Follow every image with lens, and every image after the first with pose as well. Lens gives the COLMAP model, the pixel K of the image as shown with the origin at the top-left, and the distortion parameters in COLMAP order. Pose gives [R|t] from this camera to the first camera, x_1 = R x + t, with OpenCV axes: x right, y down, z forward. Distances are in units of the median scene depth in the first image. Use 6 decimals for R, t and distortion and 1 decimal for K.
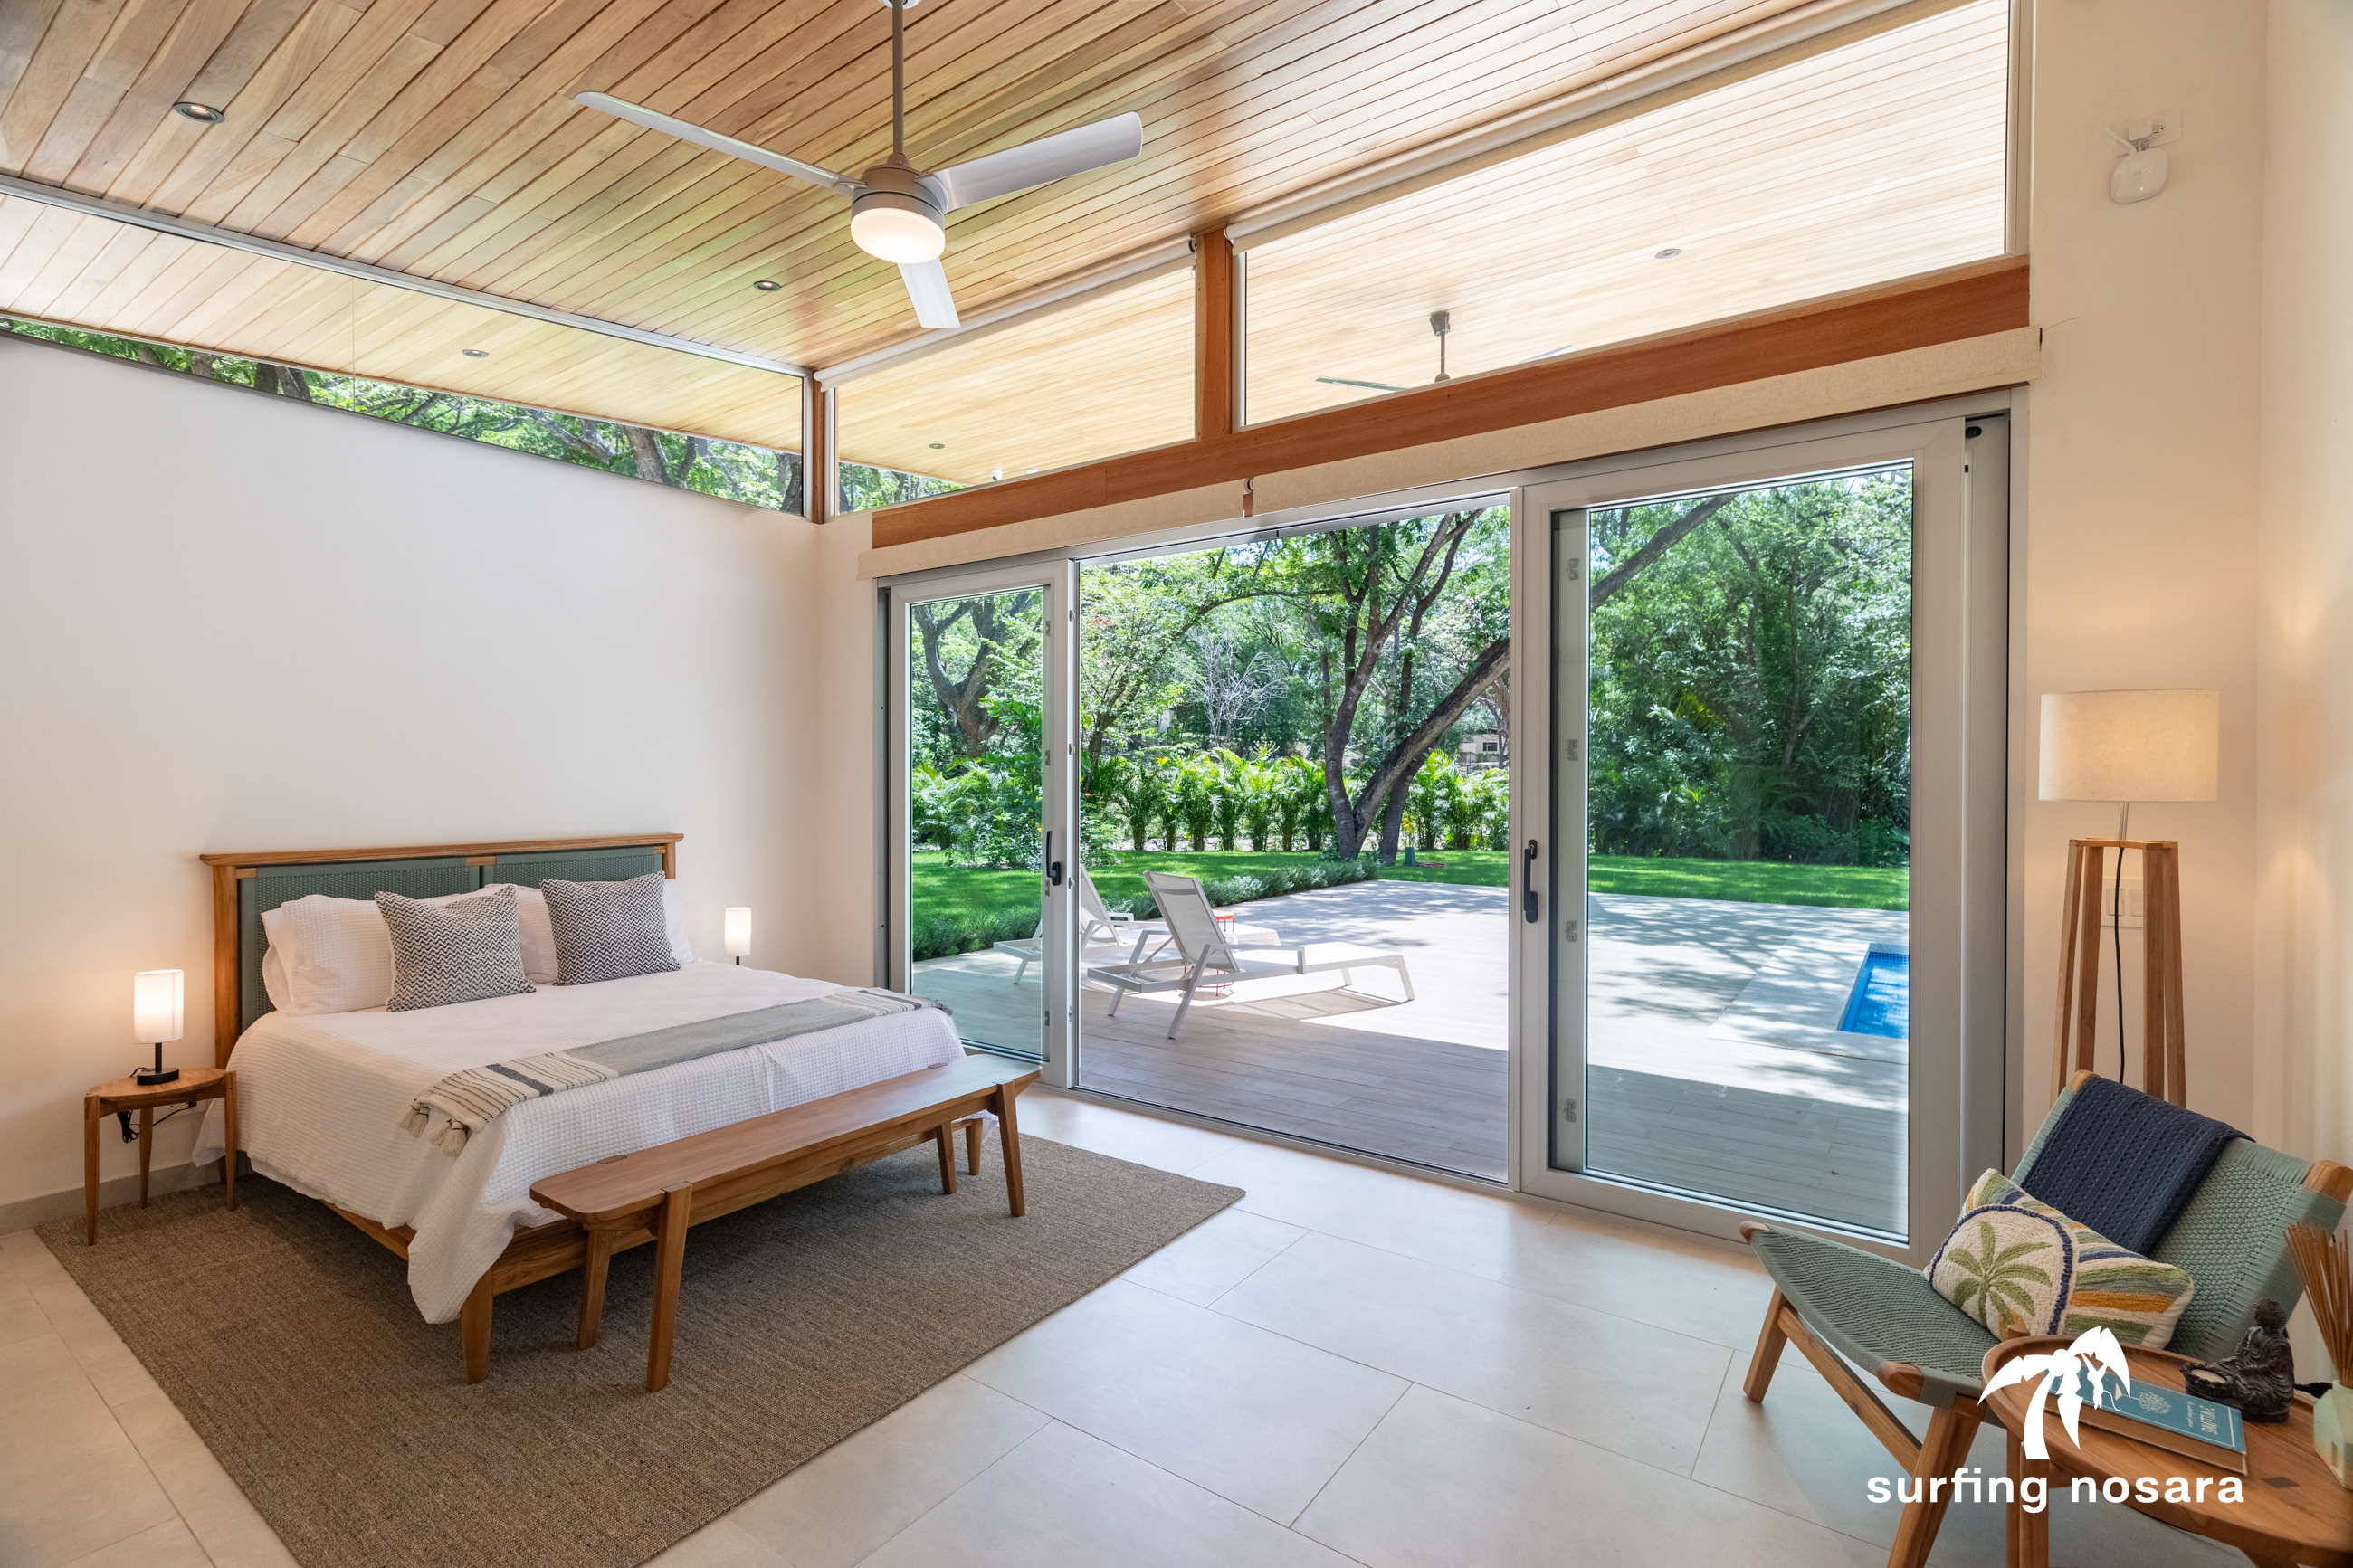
lens RADIAL K [[1055.7, 0, 1186.7], [0, 1055.7, 784.7], [0, 0, 1]] dist [0.009500, -0.000781]
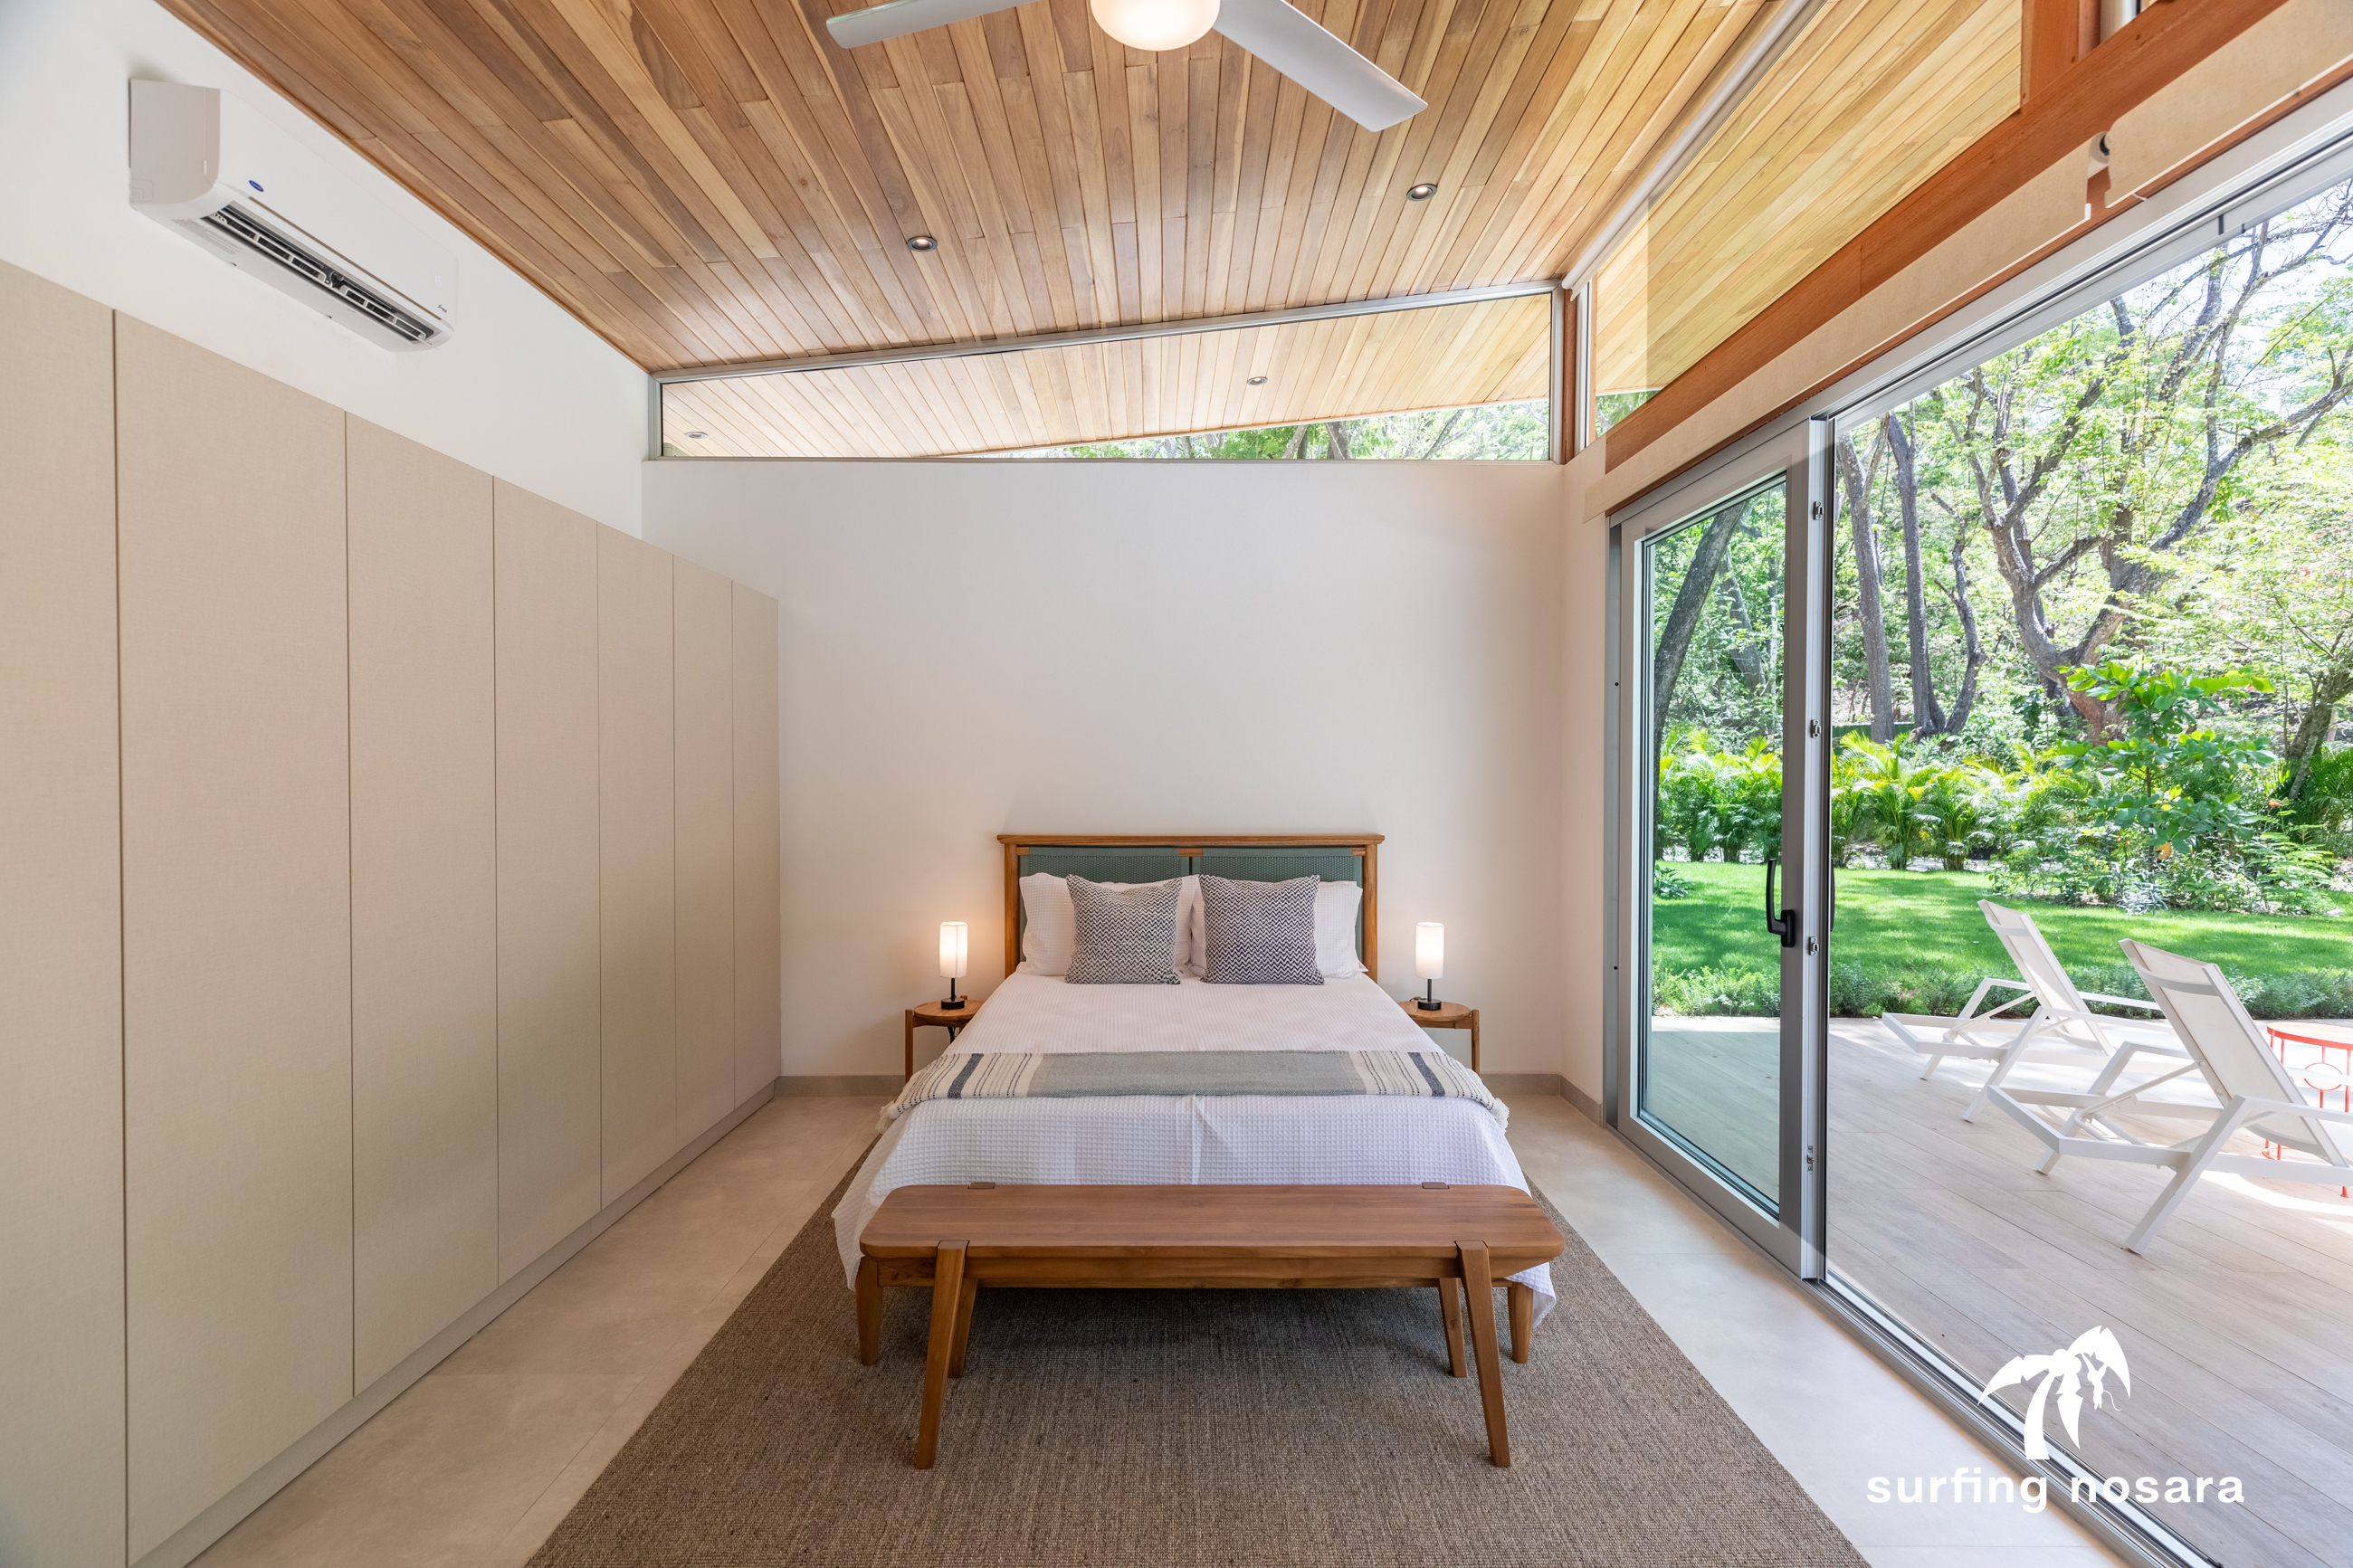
lens RADIAL K [[1055.7, 0, 1186.7], [0, 1055.7, 784.7], [0, 0, 1]] dist [0.009500, -0.000781]
pose [[0.582855, 0.008694, -0.812530, 0.214192], [-0.006281, 0.999961, 0.006193, -0.003136], [0.812552, 0.001494, 0.582887, 0.414303]]
